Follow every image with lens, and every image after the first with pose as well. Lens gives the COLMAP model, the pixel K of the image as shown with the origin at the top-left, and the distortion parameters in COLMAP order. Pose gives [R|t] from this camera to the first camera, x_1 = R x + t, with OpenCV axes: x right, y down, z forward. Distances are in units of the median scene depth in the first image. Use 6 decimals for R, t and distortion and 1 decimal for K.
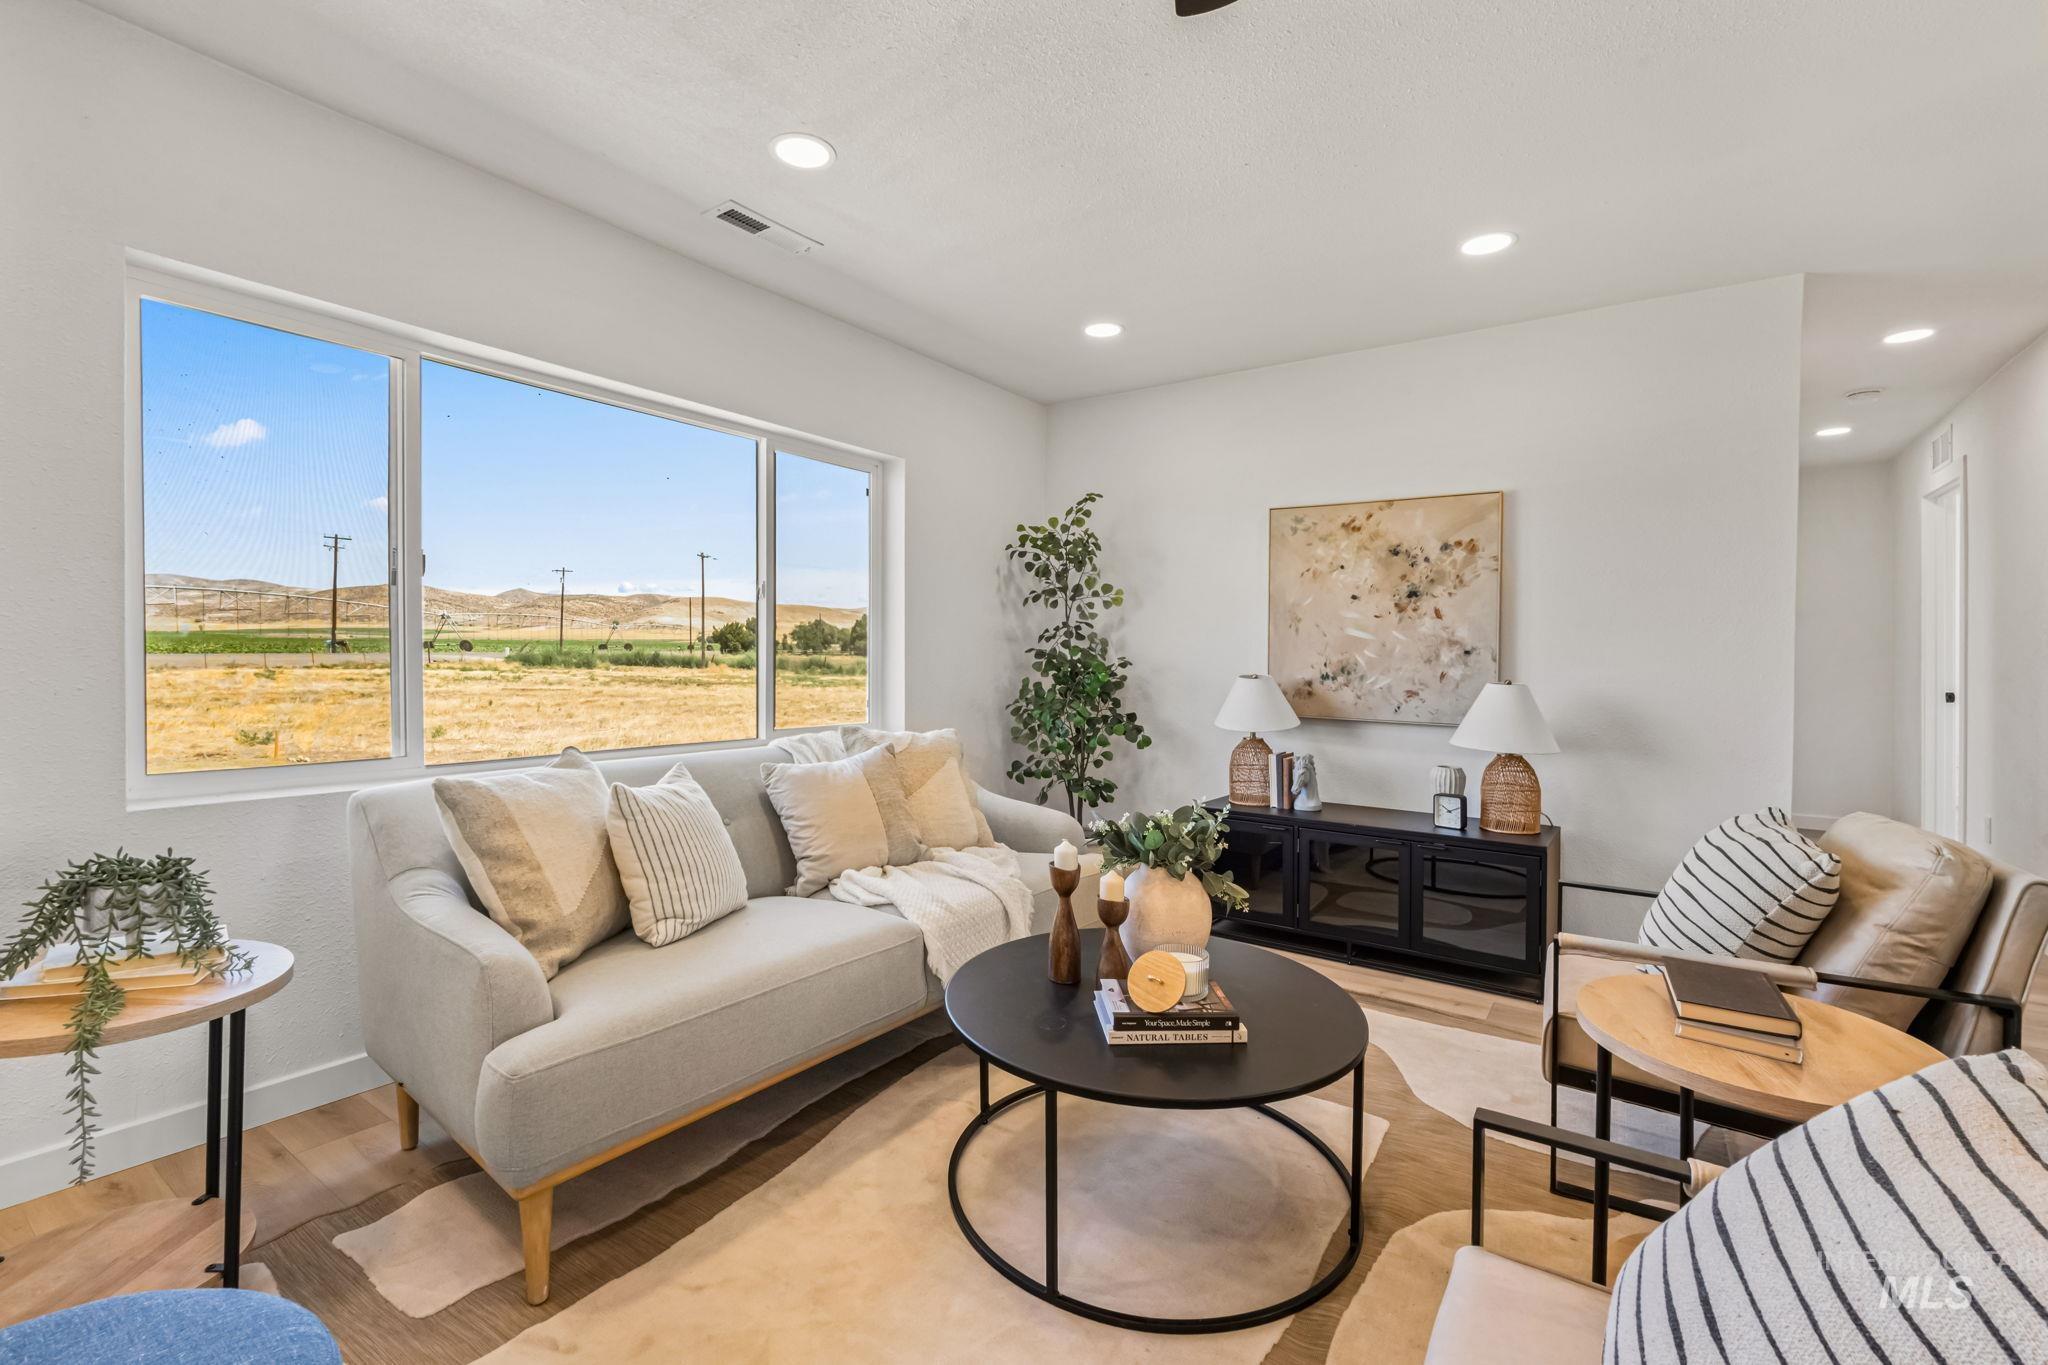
lens RADIAL K [[907.1, 0, 1017.1], [0, 907.1, 686.2], [0, 0, 1]] dist [-0.002831, 0.000707]
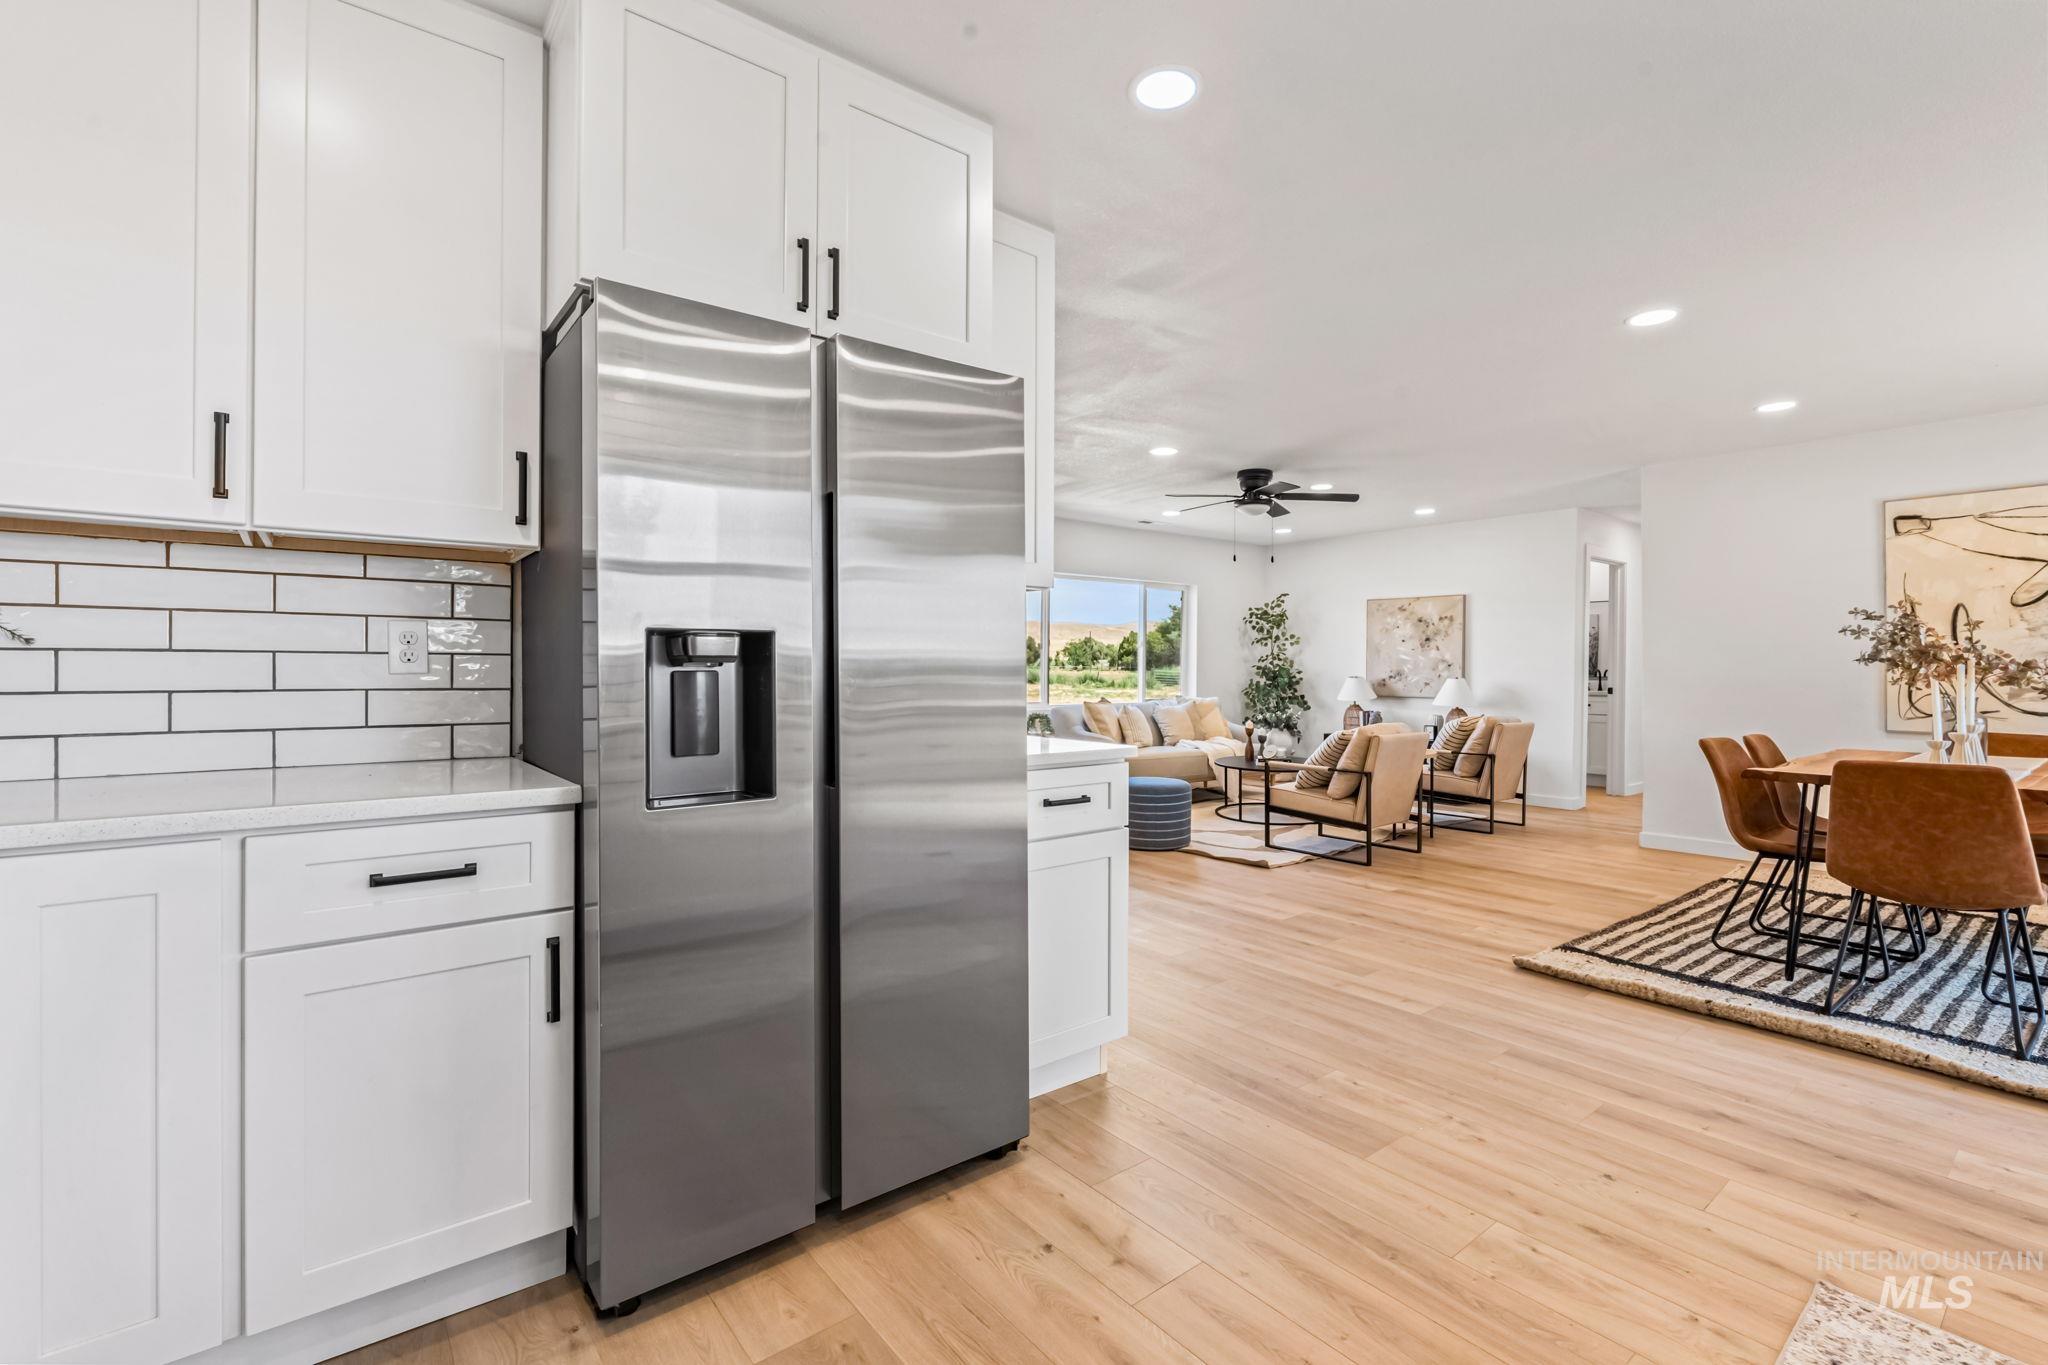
lens RADIAL K [[907.1, 0, 1017.1], [0, 907.1, 686.2], [0, 0, 1]] dist [-0.002831, 0.000707]
pose [[0.958066, -0.003439, -0.286528, 0.092025], [-0.001299, 0.999866, -0.016347, 0.043989], [0.286545, 0.016034, 0.957933, -1.229540]]
